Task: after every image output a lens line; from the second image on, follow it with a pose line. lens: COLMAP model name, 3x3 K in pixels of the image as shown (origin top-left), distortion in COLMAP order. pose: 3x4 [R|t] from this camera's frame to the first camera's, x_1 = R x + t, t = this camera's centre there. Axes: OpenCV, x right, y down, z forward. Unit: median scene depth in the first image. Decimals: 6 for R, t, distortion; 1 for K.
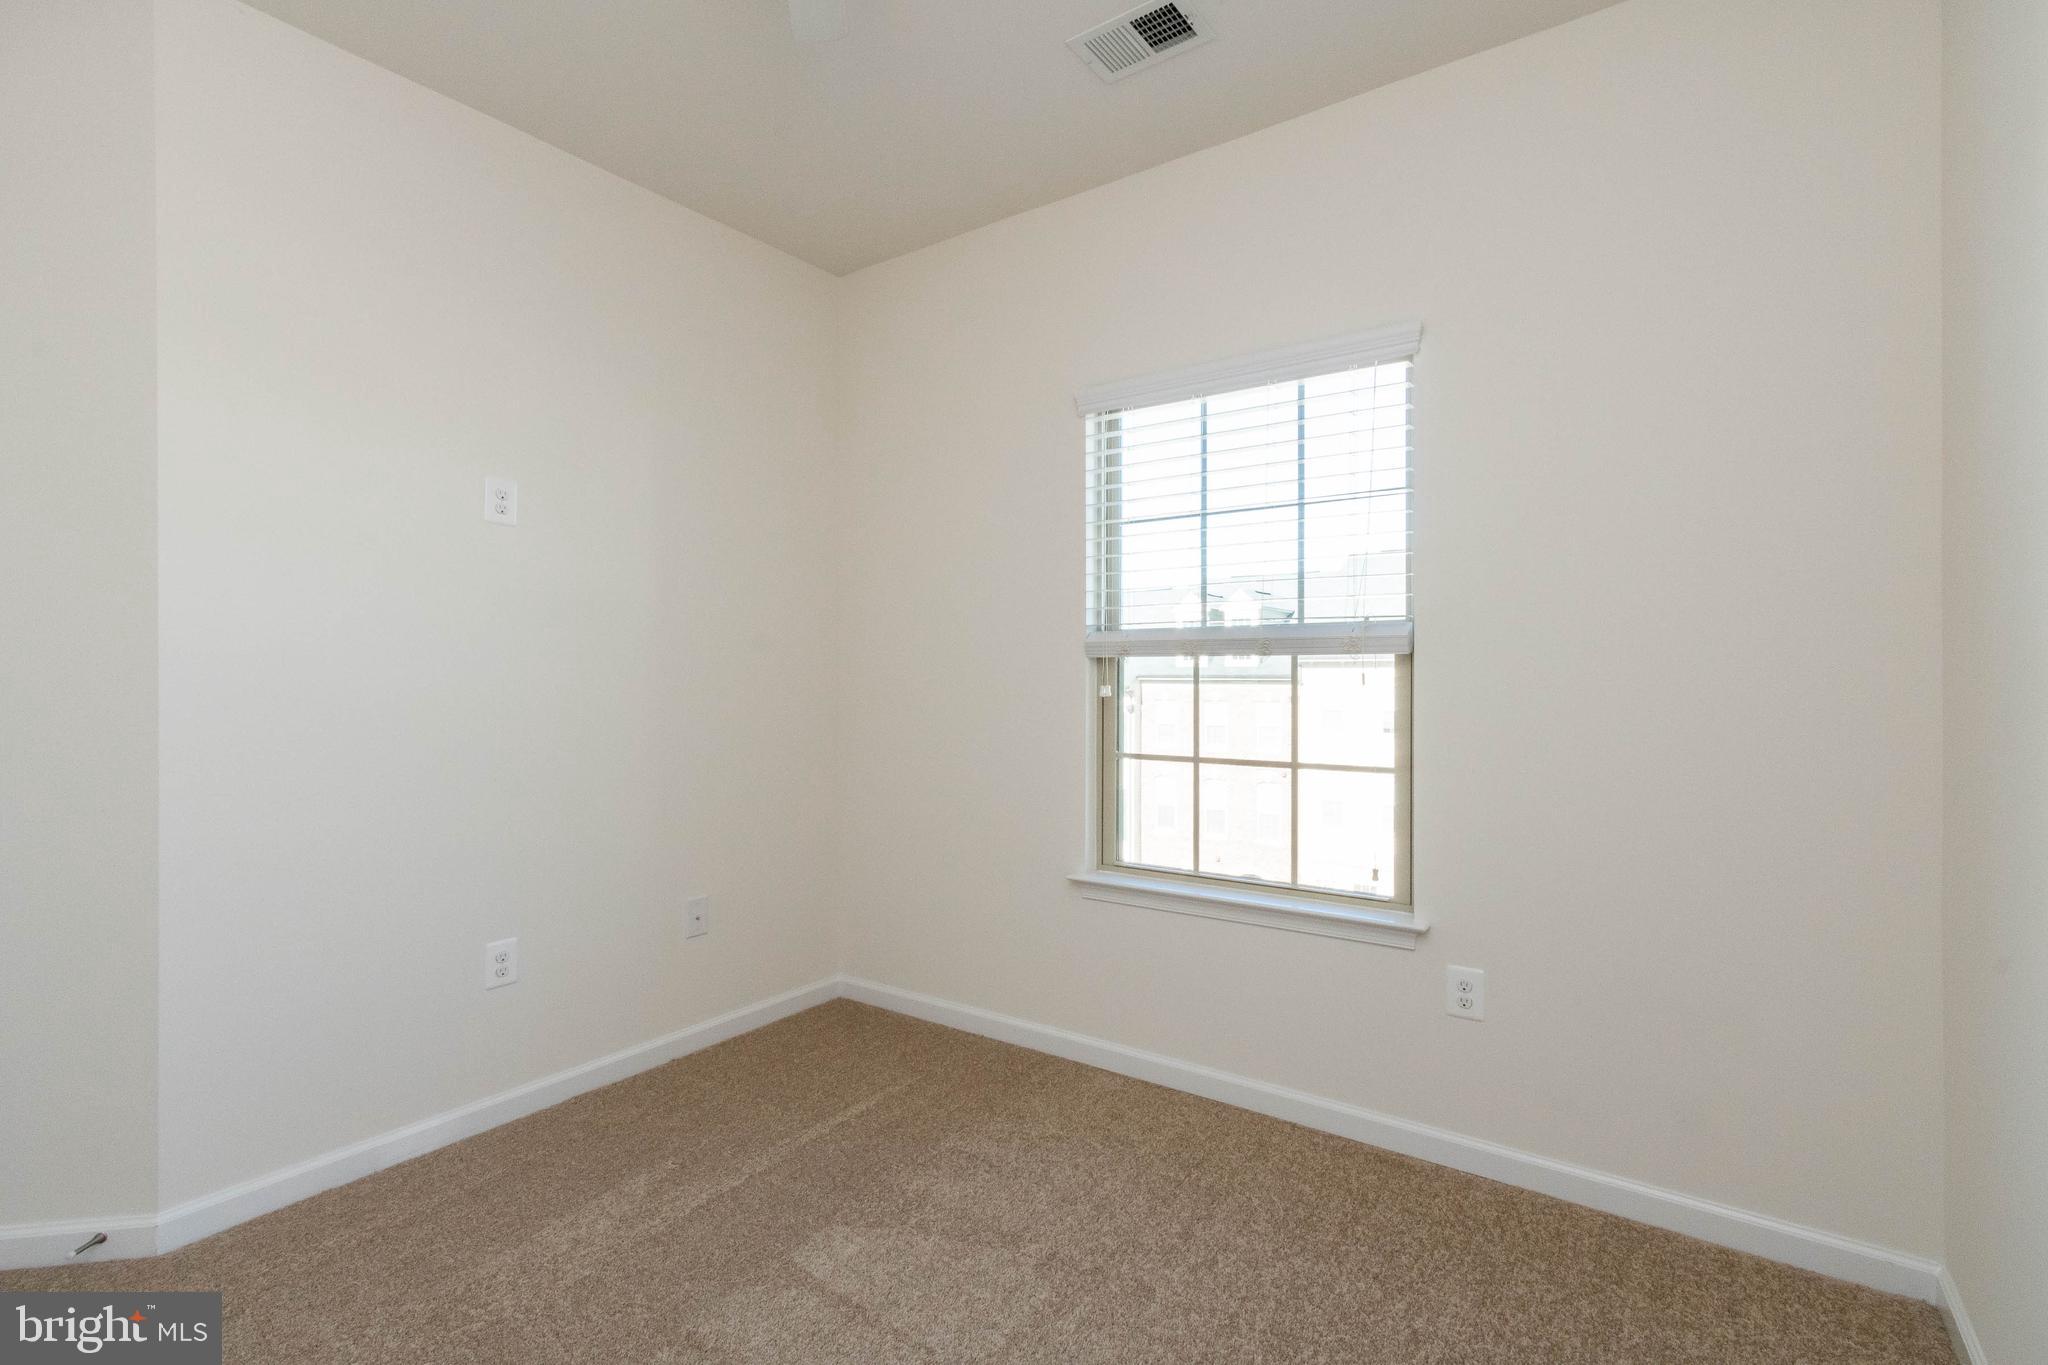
lens RADIAL K [[957.8, 0, 1024.0], [0, 957.8, 682.5], [0, 0, 1]] dist [0.009360, 0.006976]
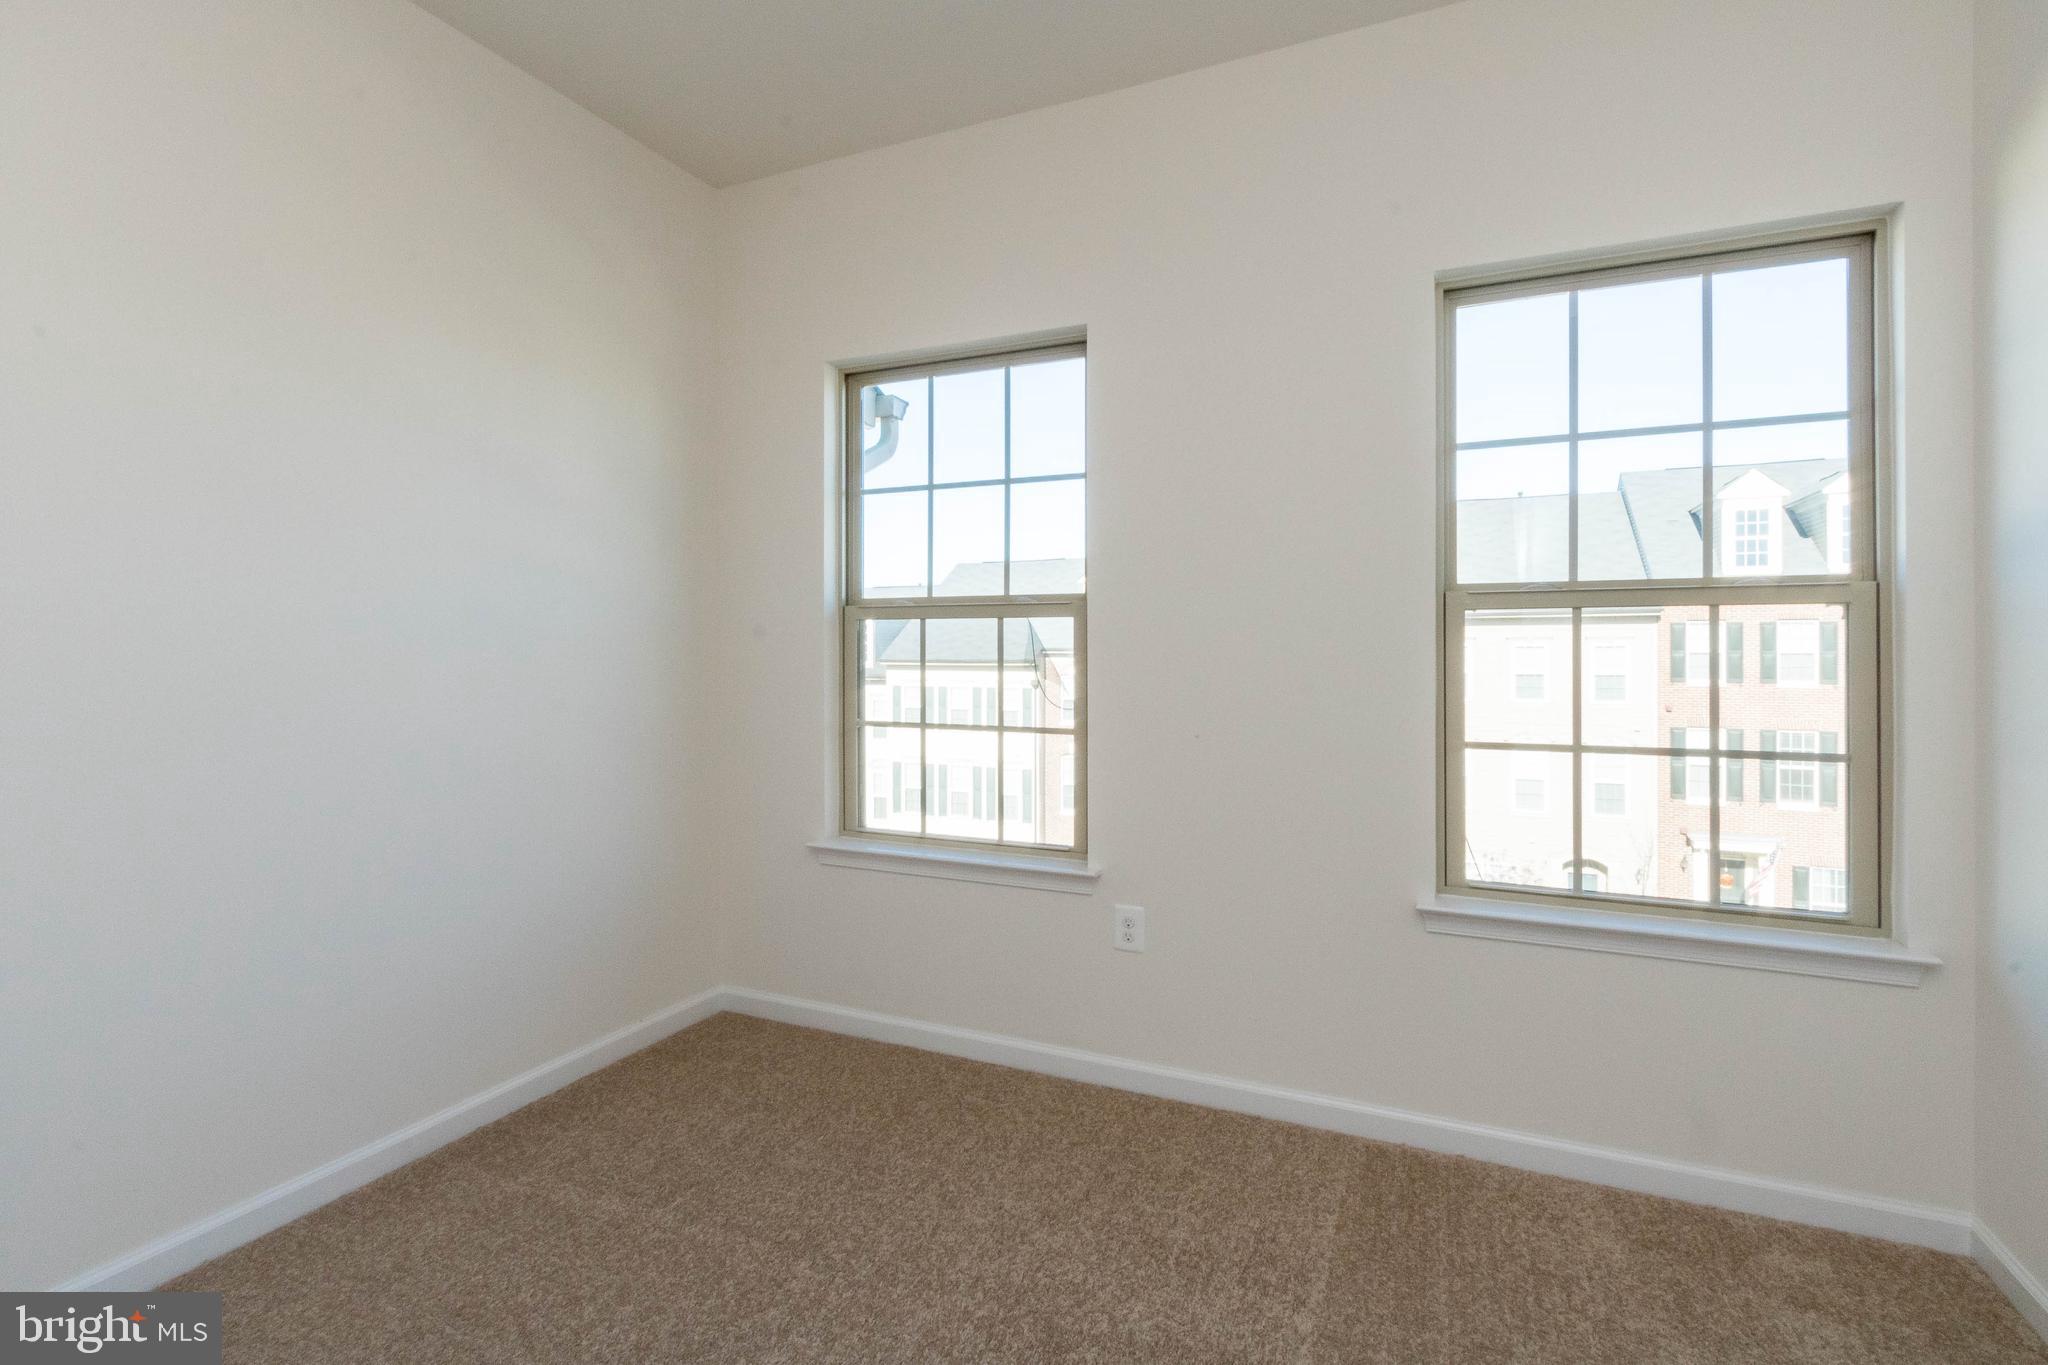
lens RADIAL K [[986.2, 0, 1019.0], [0, 986.2, 651.9], [0, 0, 1]] dist [0.000939, 0.000028]
pose [[0.983542, -0.005621, 0.180591, -0.393094], [0.005613, 0.999984, 0.000552, -0.000162], [-0.180591, 0.000471, 0.983558, 0.288762]]
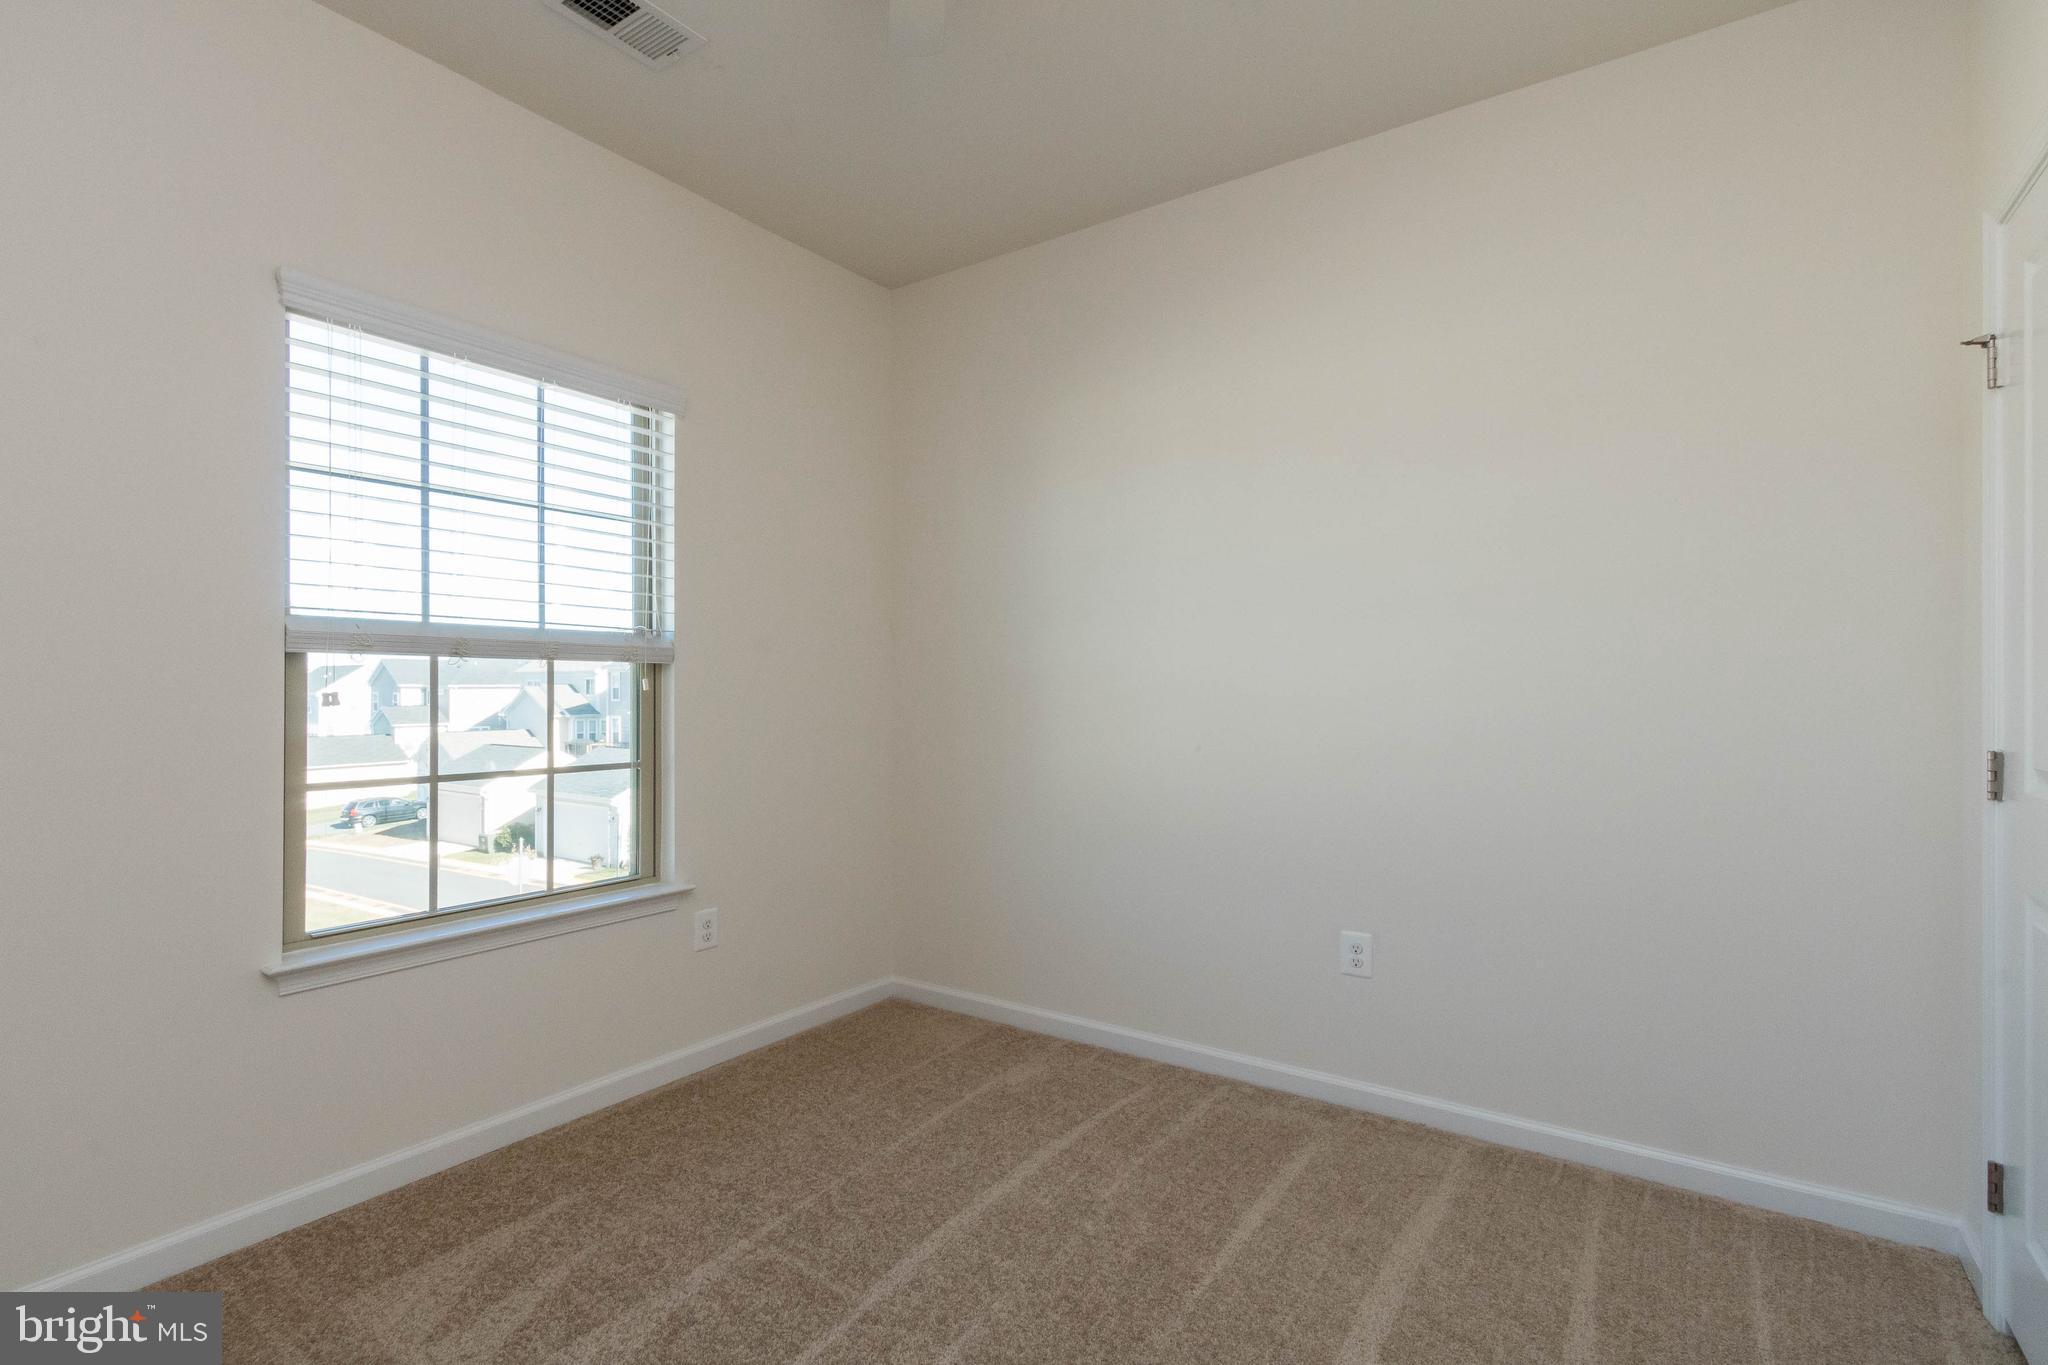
lens RADIAL K [[957.8, 0, 1024.0], [0, 957.8, 682.5], [0, 0, 1]] dist [0.009360, 0.006976]
pose [[-0.013918, 0.001813, 0.999902, -0.645084], [-0.001354, 0.999997, -0.001832, -0.003427], [-0.999902, -0.001379, -0.013915, 0.465039]]
